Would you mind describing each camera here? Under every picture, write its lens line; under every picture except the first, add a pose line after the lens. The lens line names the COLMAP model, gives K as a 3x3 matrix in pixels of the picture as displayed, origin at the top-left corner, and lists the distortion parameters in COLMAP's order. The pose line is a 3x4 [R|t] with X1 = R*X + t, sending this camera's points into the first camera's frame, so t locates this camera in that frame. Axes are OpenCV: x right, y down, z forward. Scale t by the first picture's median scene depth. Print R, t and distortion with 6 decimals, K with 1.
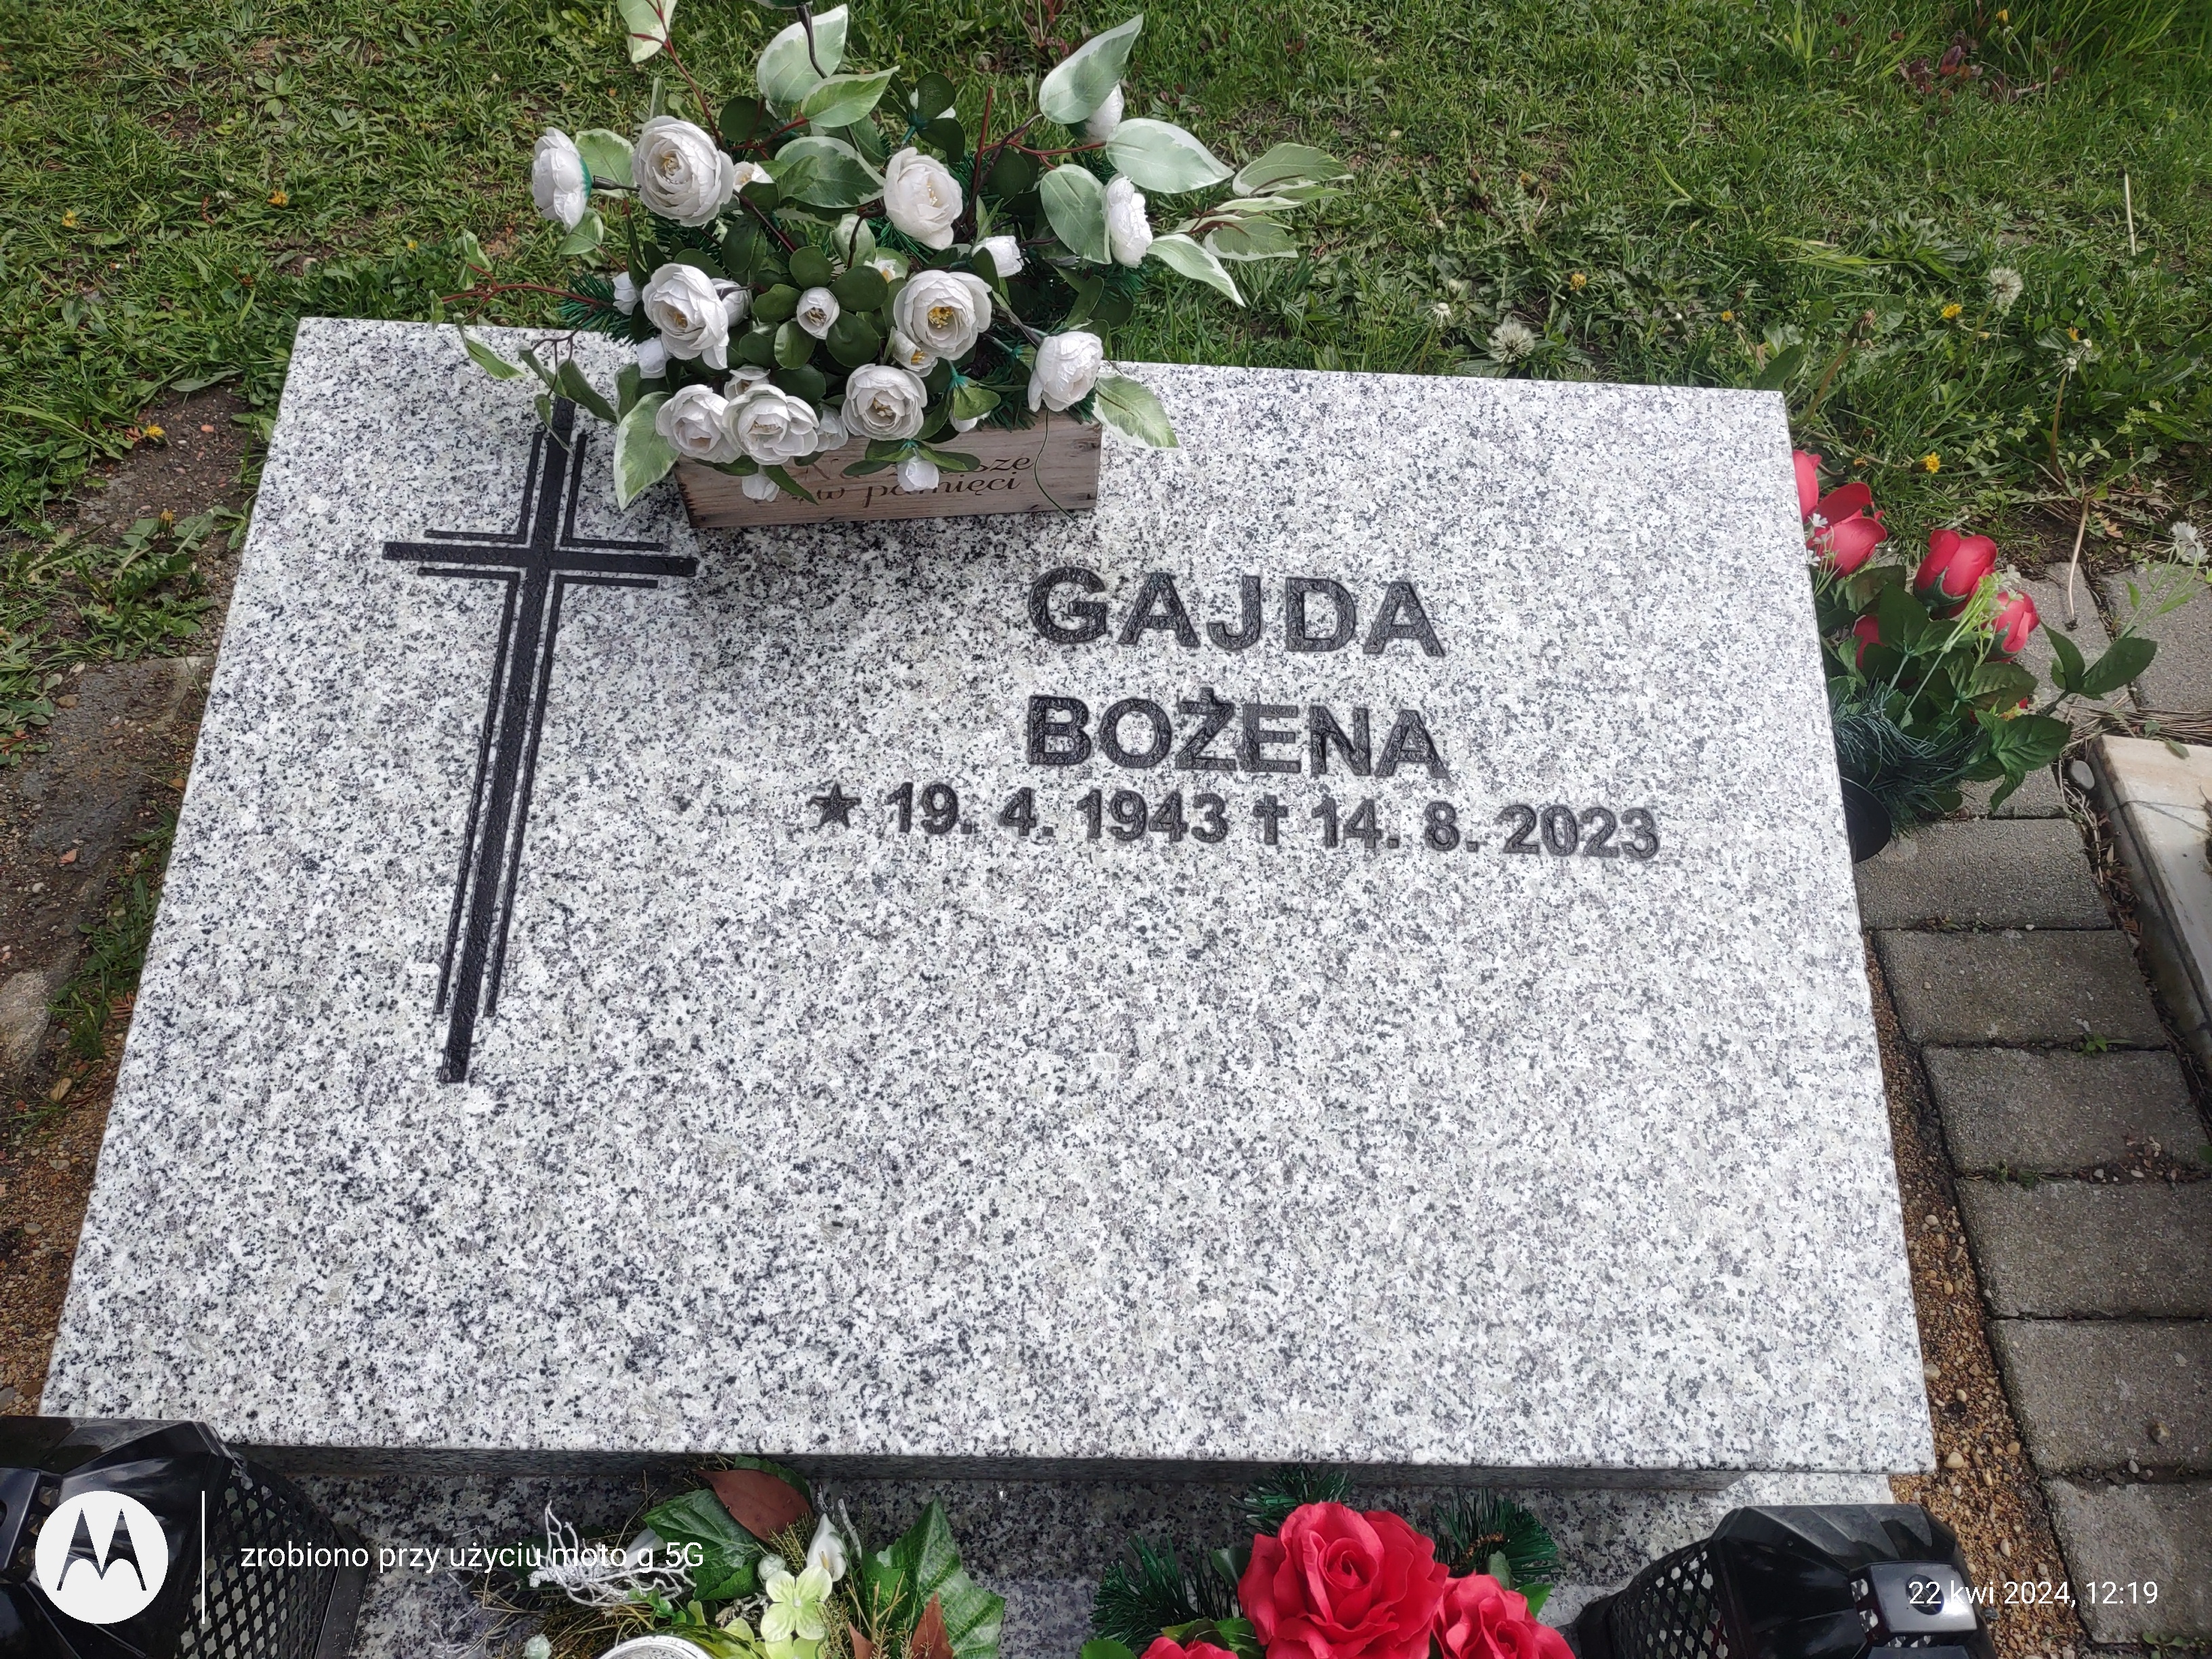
lens RADIAL K [[1628.6, 0, 1106.0], [0, 1628.6, 829.5], [0, 0, 1]] dist [0.082701, -0.113684]
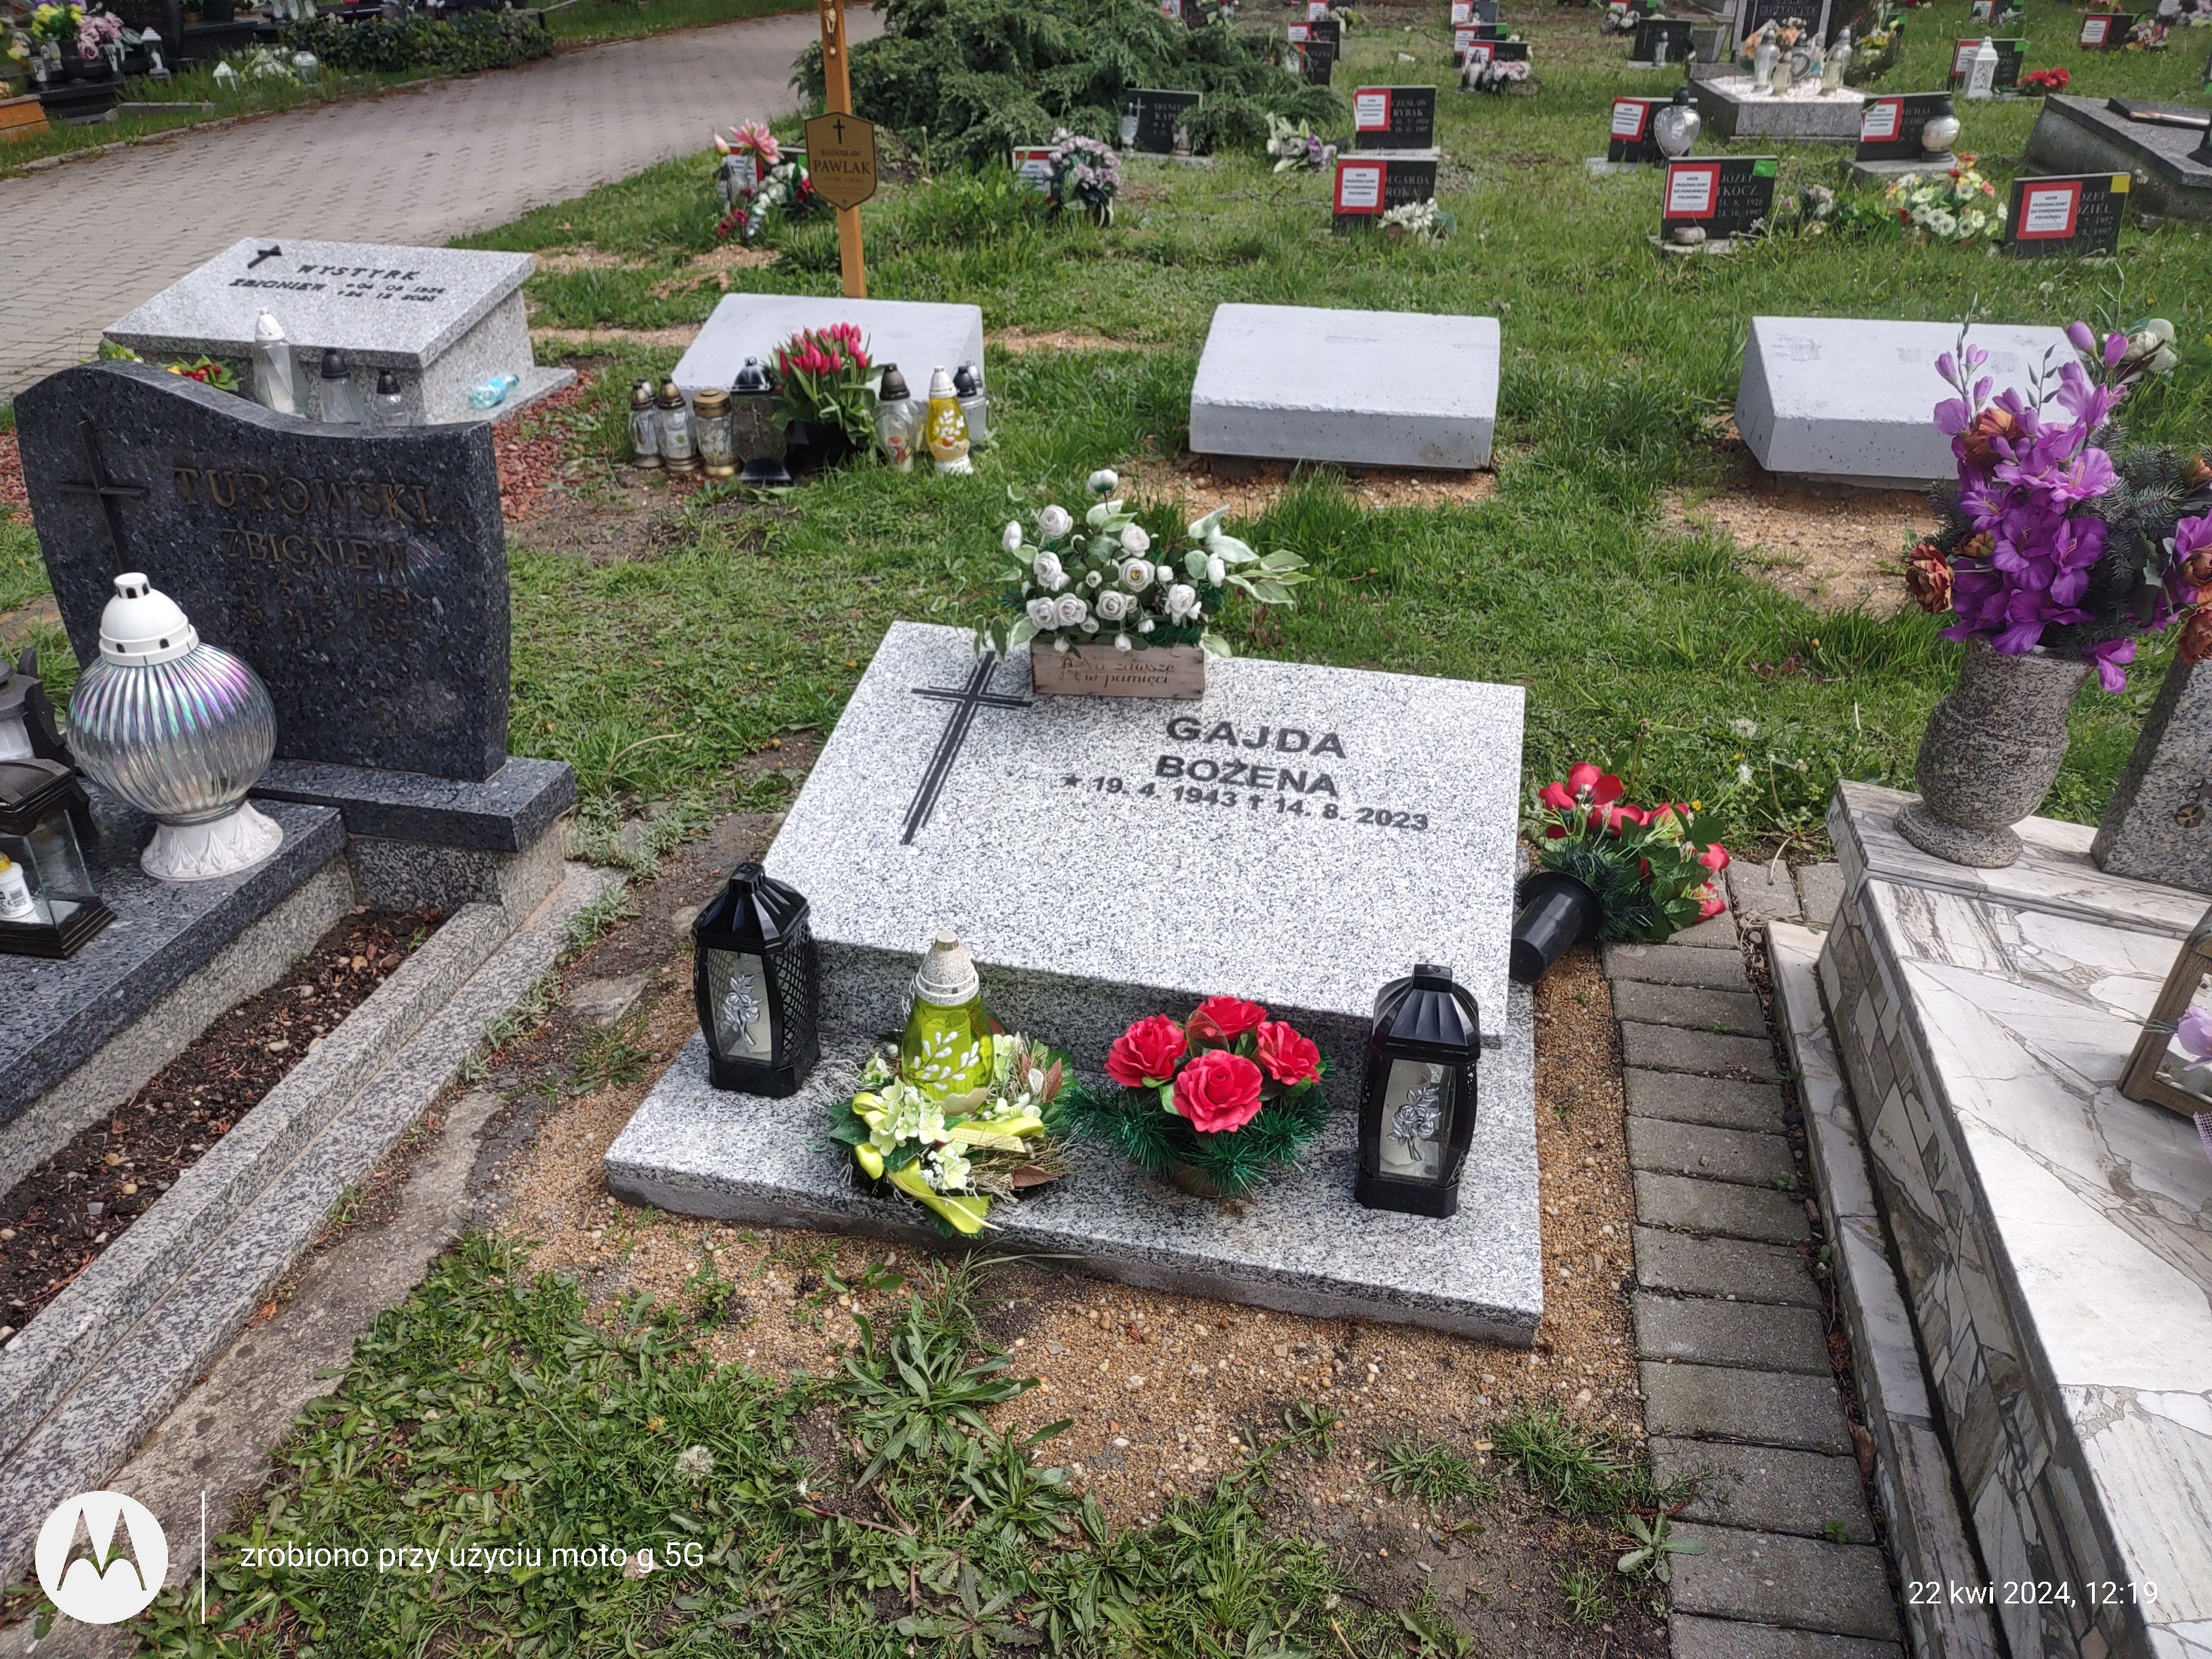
lens RADIAL K [[1628.6, 0, 1106.0], [0, 1628.6, 829.5], [0, 0, 1]] dist [0.082701, -0.113684]
pose [[0.977166, 0.068080, -0.201273, 0.355649], [-0.151284, 0.888077, -0.434088, 1.043124], [0.149193, 0.454625, 0.878099, -1.016153]]
